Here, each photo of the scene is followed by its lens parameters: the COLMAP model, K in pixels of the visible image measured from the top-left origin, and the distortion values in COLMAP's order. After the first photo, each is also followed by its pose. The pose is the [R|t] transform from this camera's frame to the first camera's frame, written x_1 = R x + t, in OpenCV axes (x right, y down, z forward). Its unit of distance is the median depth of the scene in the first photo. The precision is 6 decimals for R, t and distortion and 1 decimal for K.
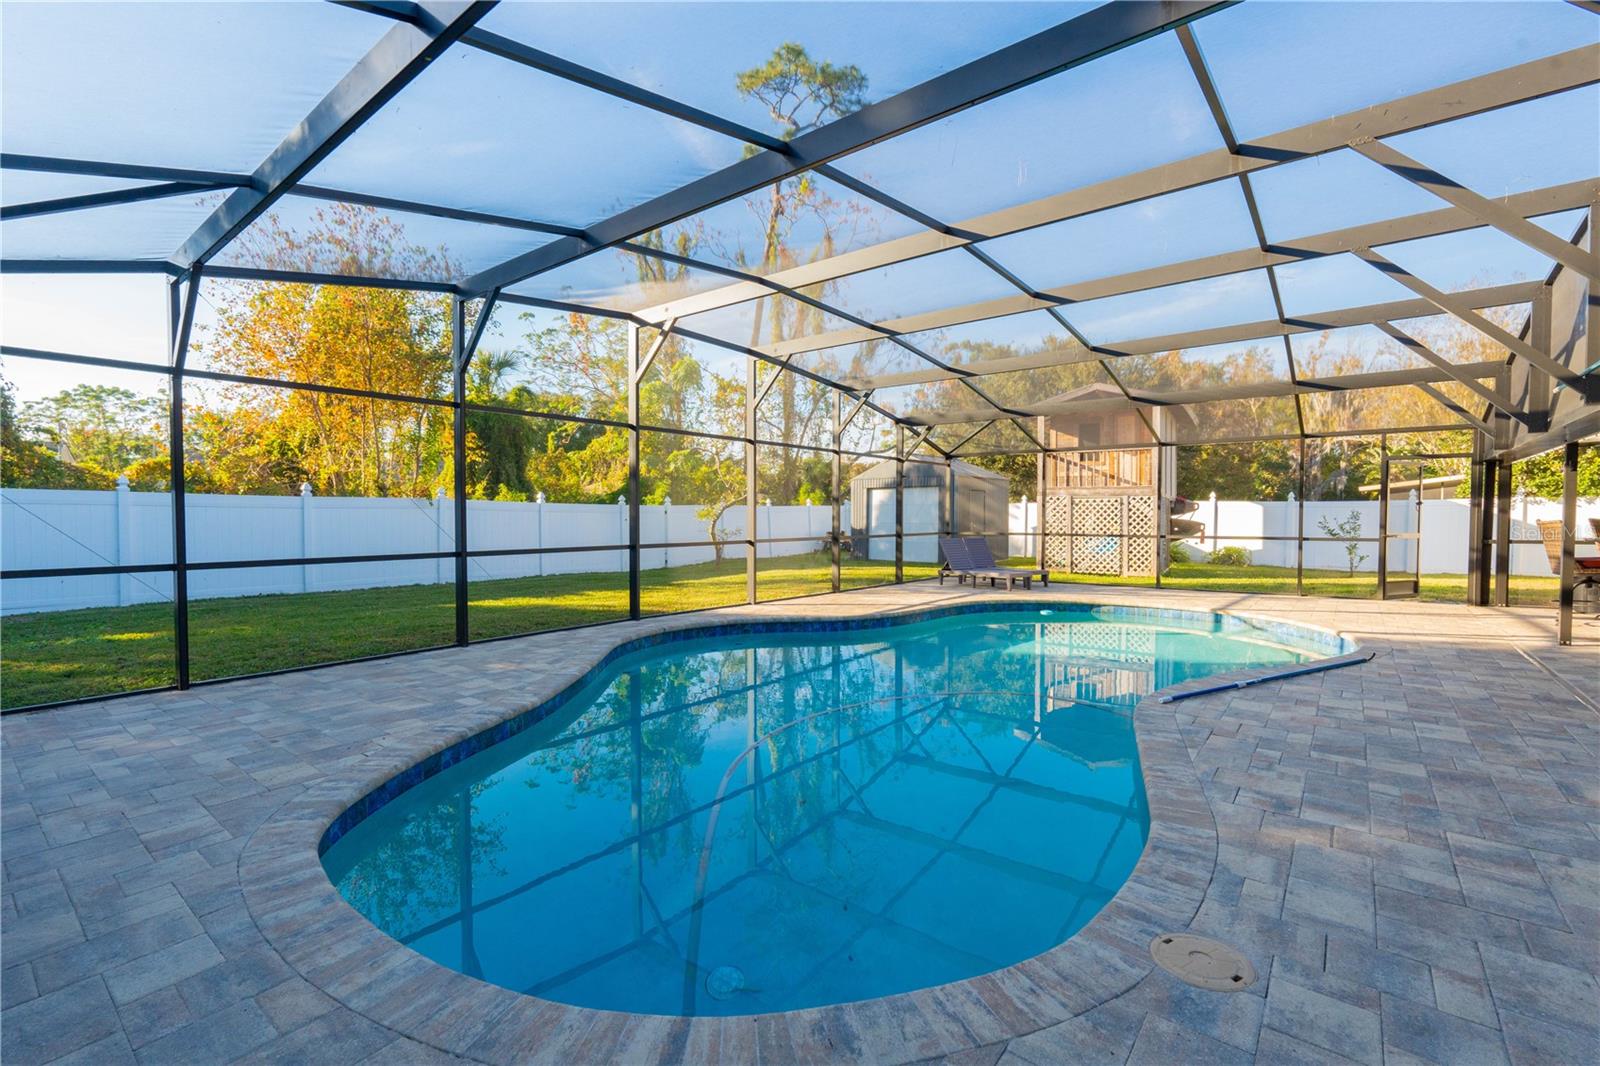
lens RADIAL K [[709.2, 0, 795.5], [0, 709.2, 533.1], [0, 0, 1]] dist [-0.004337, 0.002053]
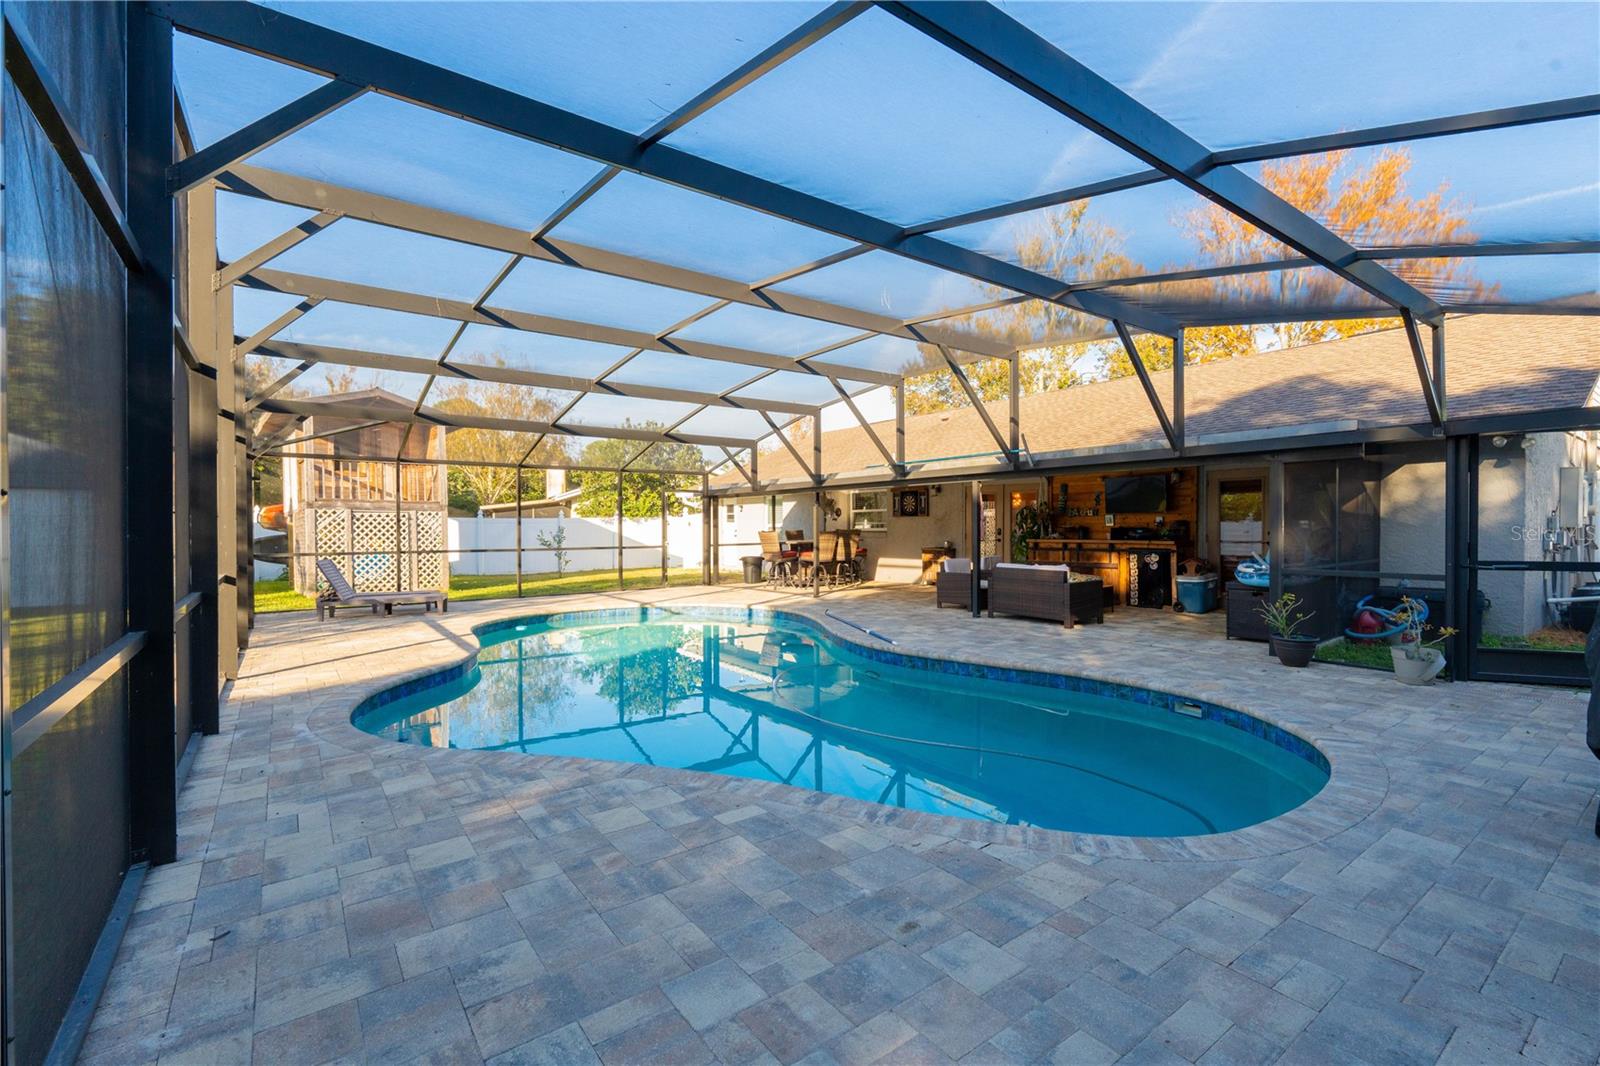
lens RADIAL K [[709.2, 0, 798.3], [0, 709.2, 532.6], [0, 0, 1]] dist [-0.004337, 0.002053]
pose [[0.254628, -0.008118, 0.967005, -0.775749], [0.028388, 0.999597, 0.000917, -0.019081], [-0.966622, 0.027218, 0.254756, 0.547925]]
